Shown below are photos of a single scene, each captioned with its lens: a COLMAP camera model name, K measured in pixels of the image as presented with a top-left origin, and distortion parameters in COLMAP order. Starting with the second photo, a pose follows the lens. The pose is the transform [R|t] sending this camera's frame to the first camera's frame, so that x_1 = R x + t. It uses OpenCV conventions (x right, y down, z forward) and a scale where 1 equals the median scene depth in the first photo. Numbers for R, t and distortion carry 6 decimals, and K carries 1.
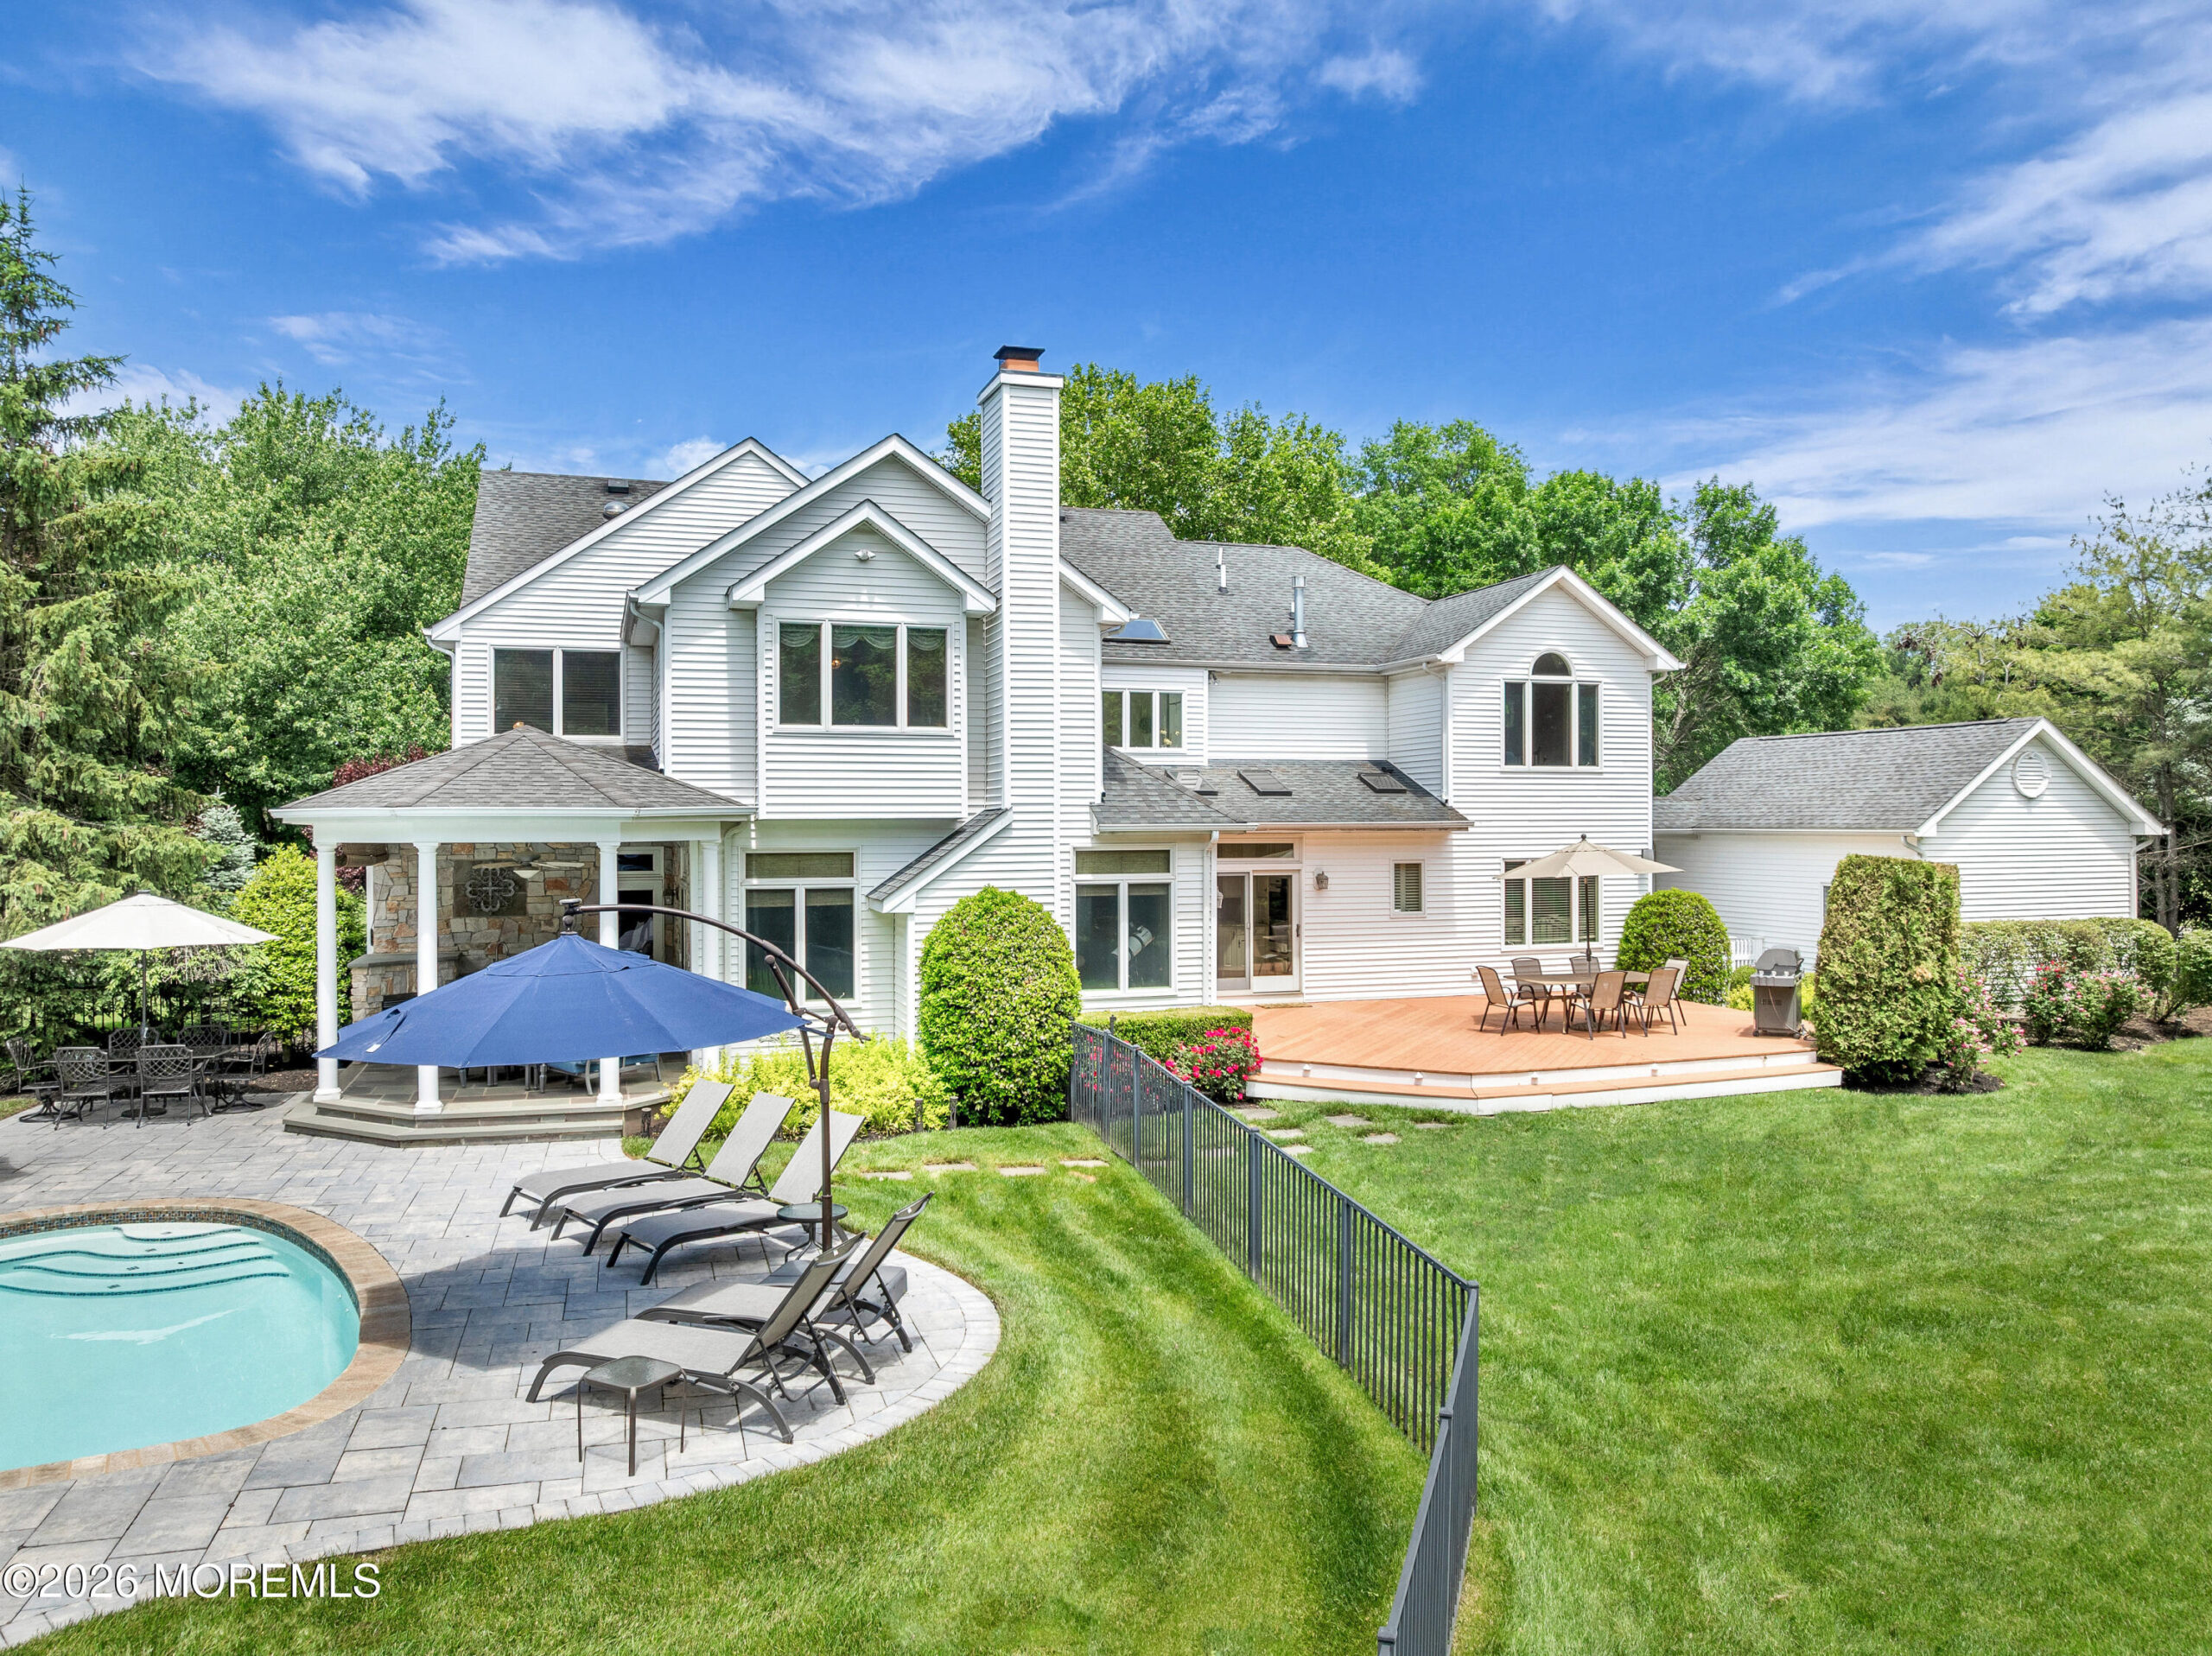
lens RADIAL K [[1575.9, 0, 1094.4], [0, 1575.9, 819.8], [0, 0, 1]] dist [-0.040380, 0.005768]
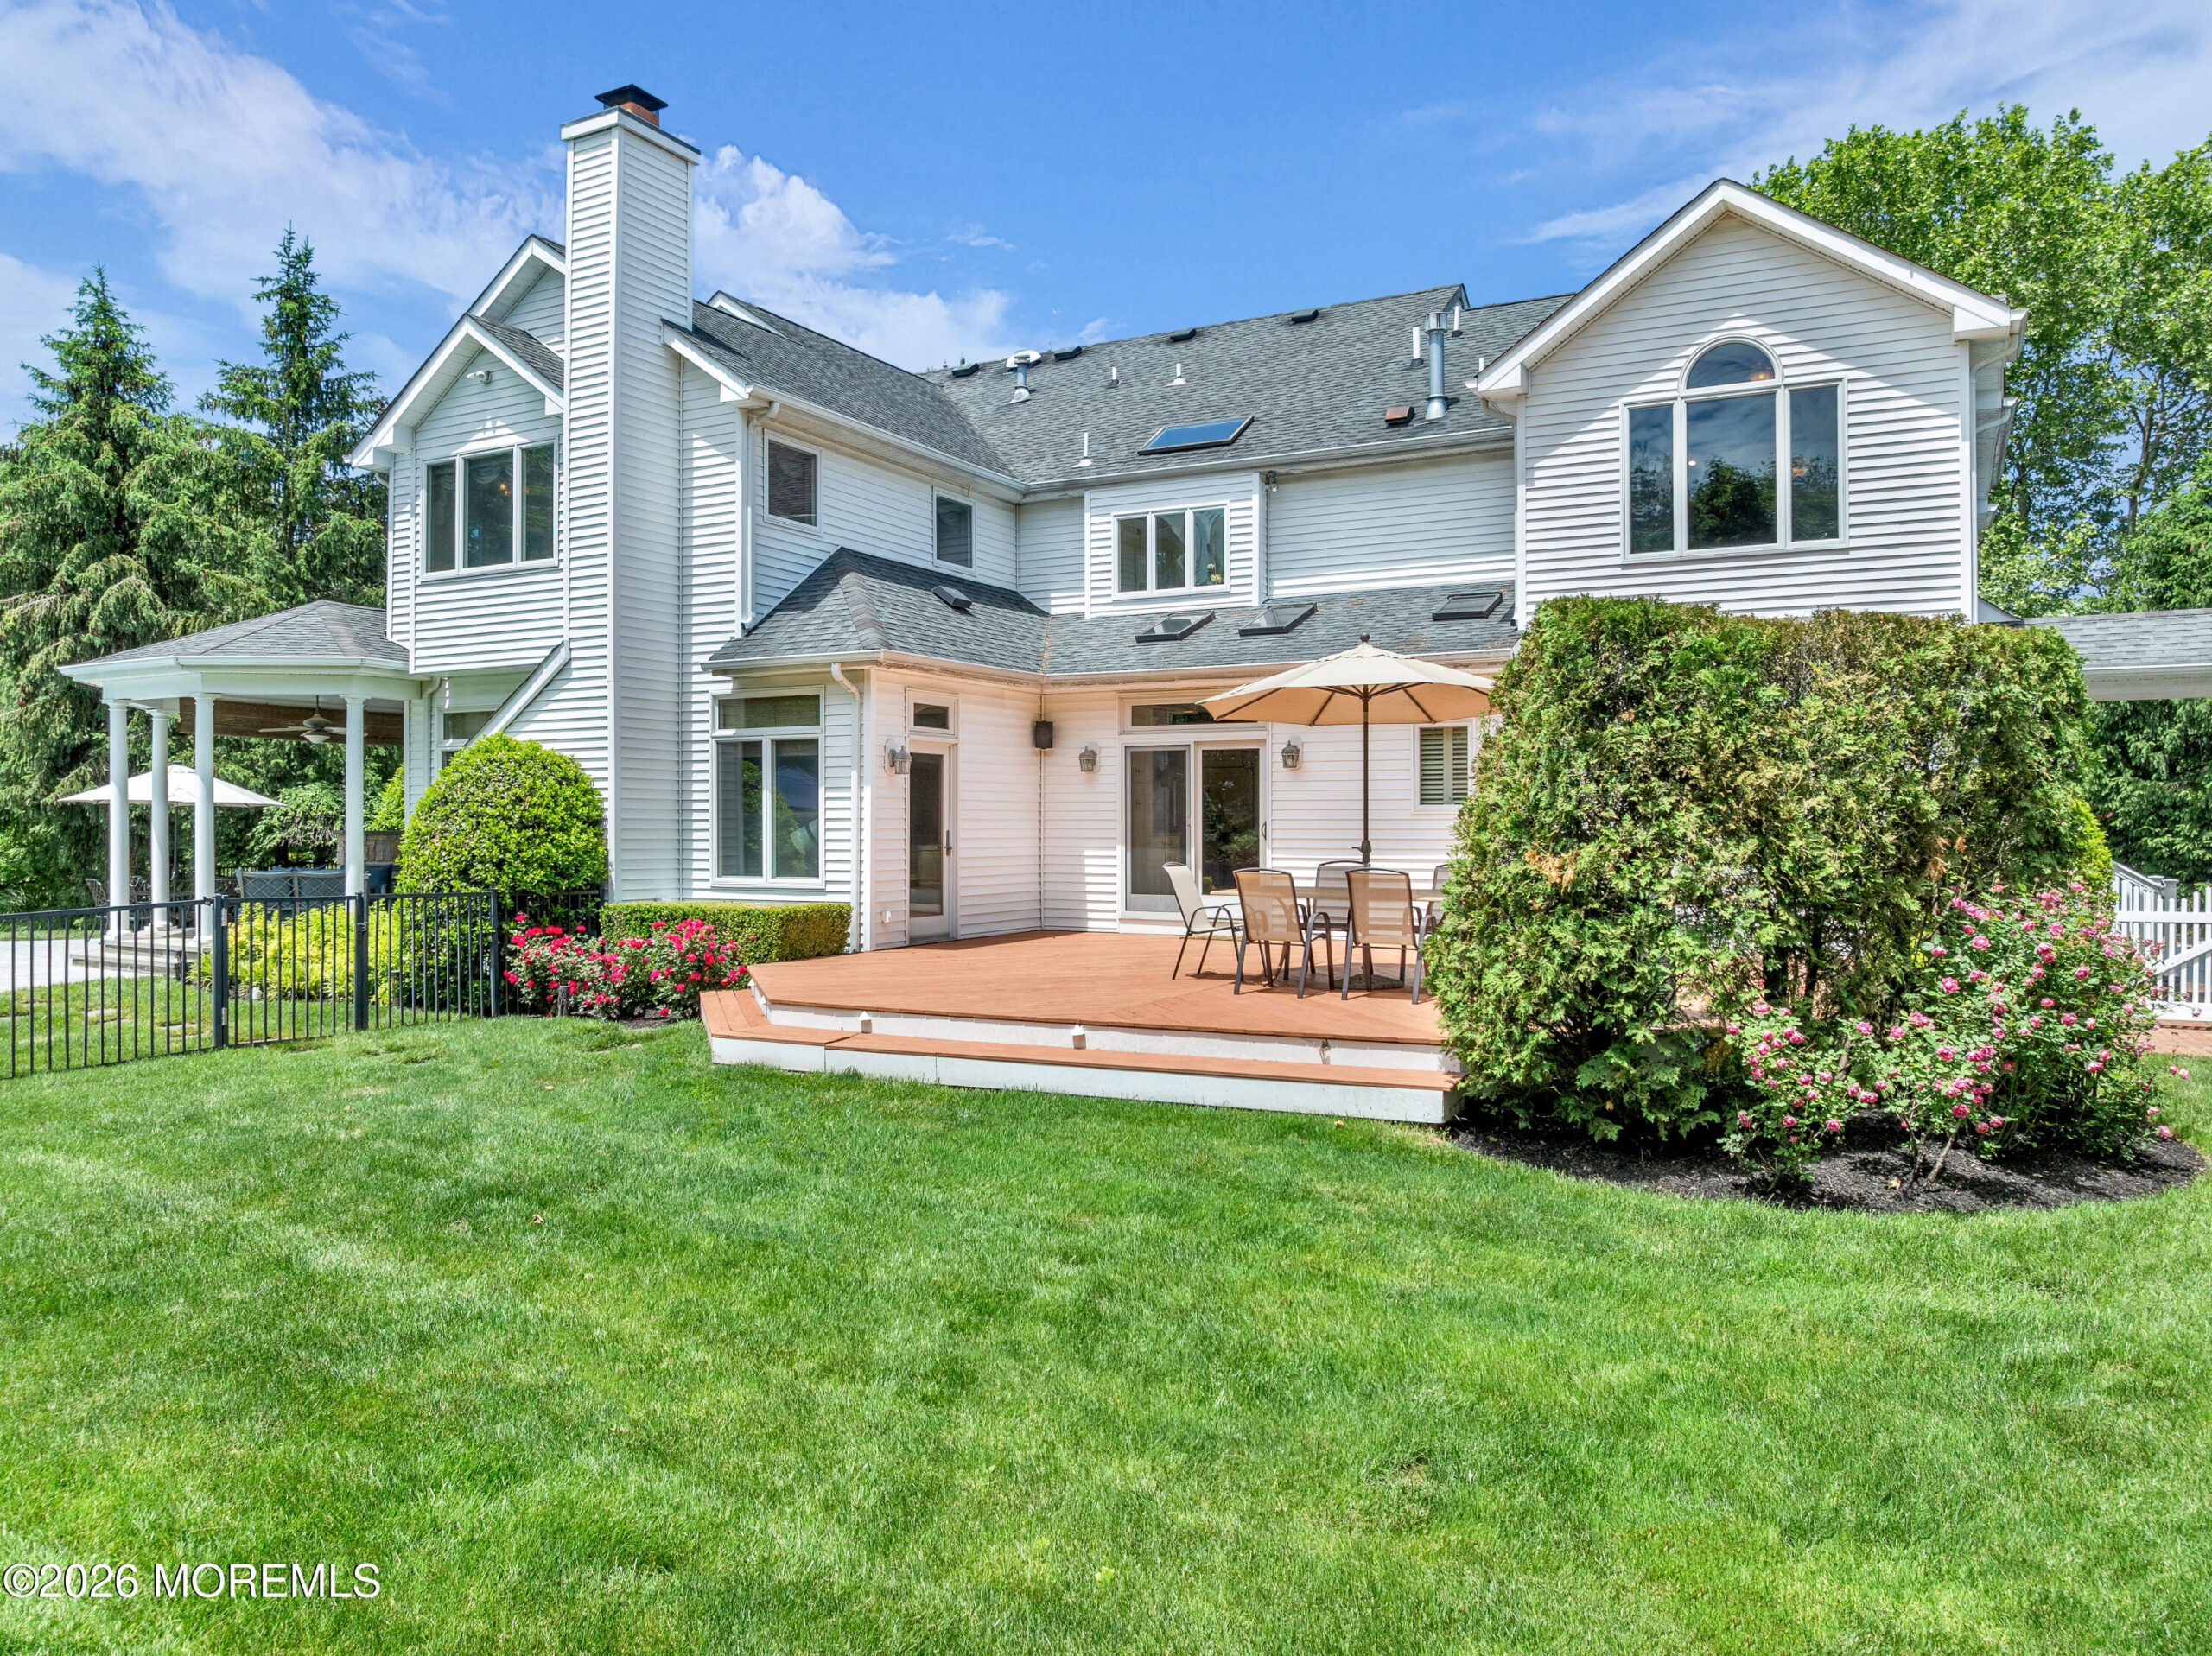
lens RADIAL K [[1575.9, 0, 1096.8], [0, 1575.9, 821.5], [0, 0, 1]] dist [-0.040380, 0.005768]
pose [[0.687601, 0.001102, -0.726088, 0.692241], [0.000077, 0.999999, 0.001590, 0.079495], [0.726089, -0.001149, 0.687600, 0.590653]]
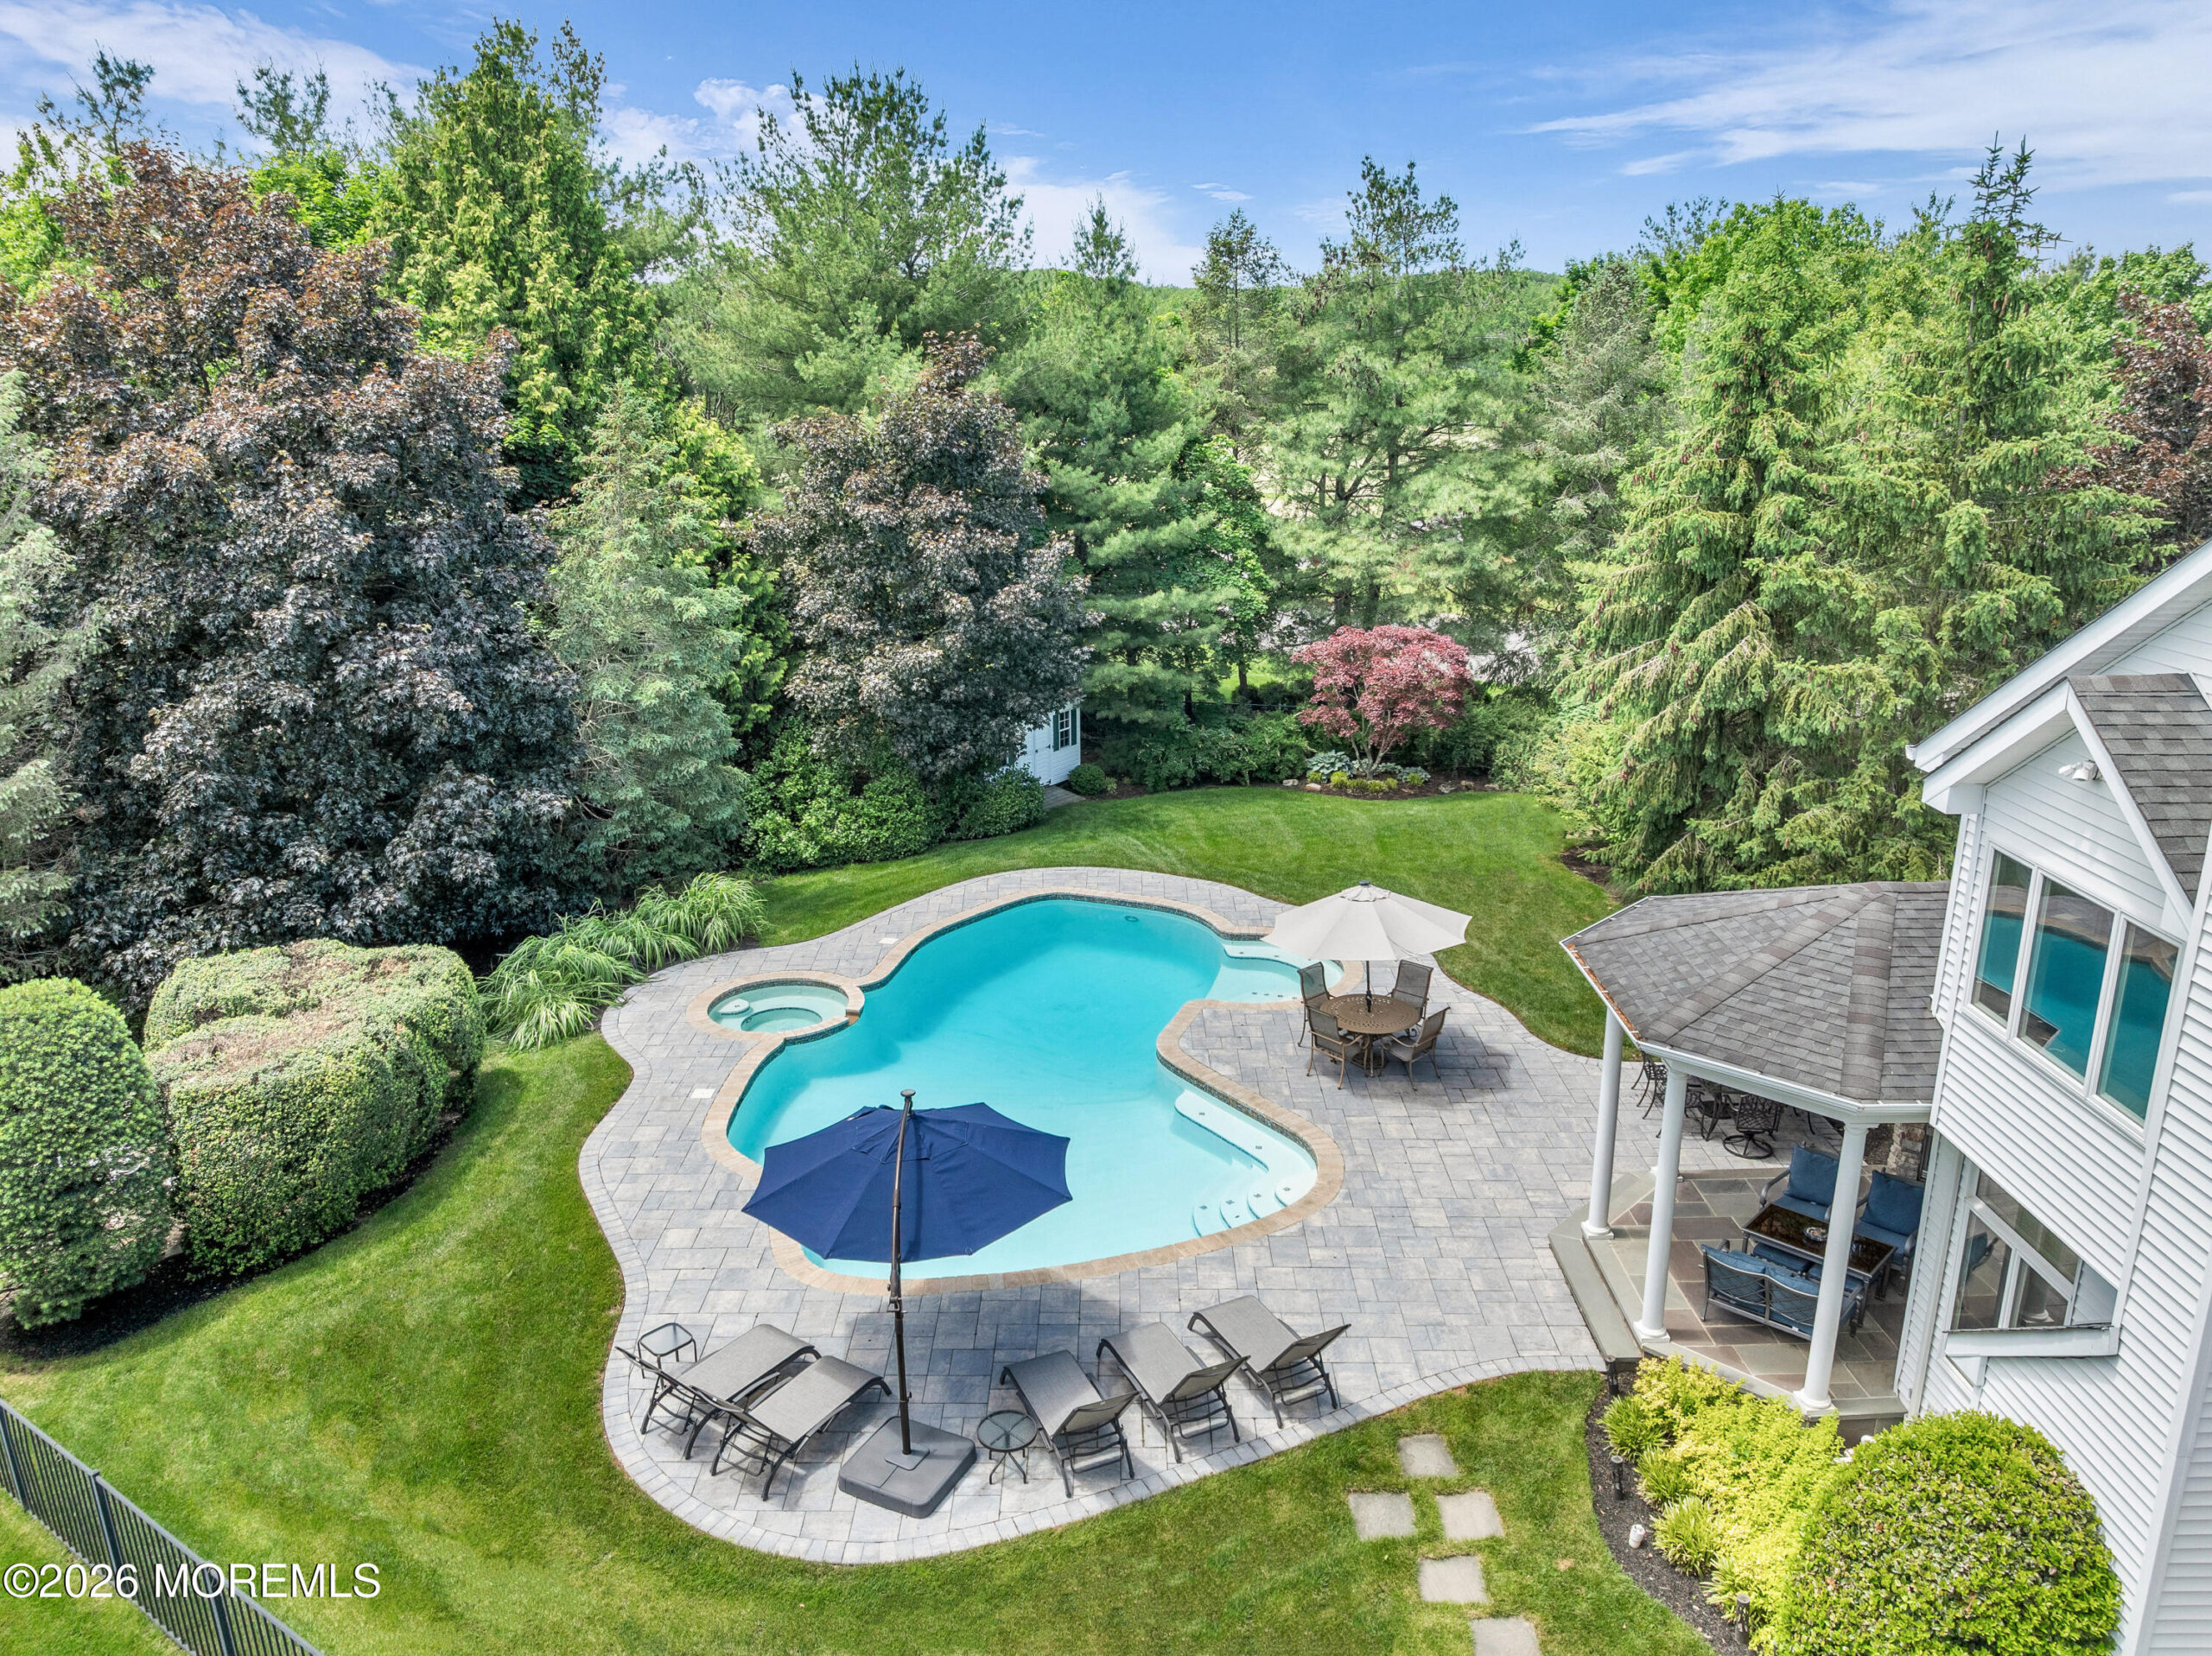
lens RADIAL K [[1575.9, 0, 1111.2], [0, 1575.9, 830.8], [0, 0, 1]] dist [-0.040380, 0.005768]
pose [[-0.278399, 0.290818, -0.915379, 0.429404], [0.015817, 0.954317, 0.298378, -0.304607], [0.960335, 0.068590, -0.270281, 0.756226]]
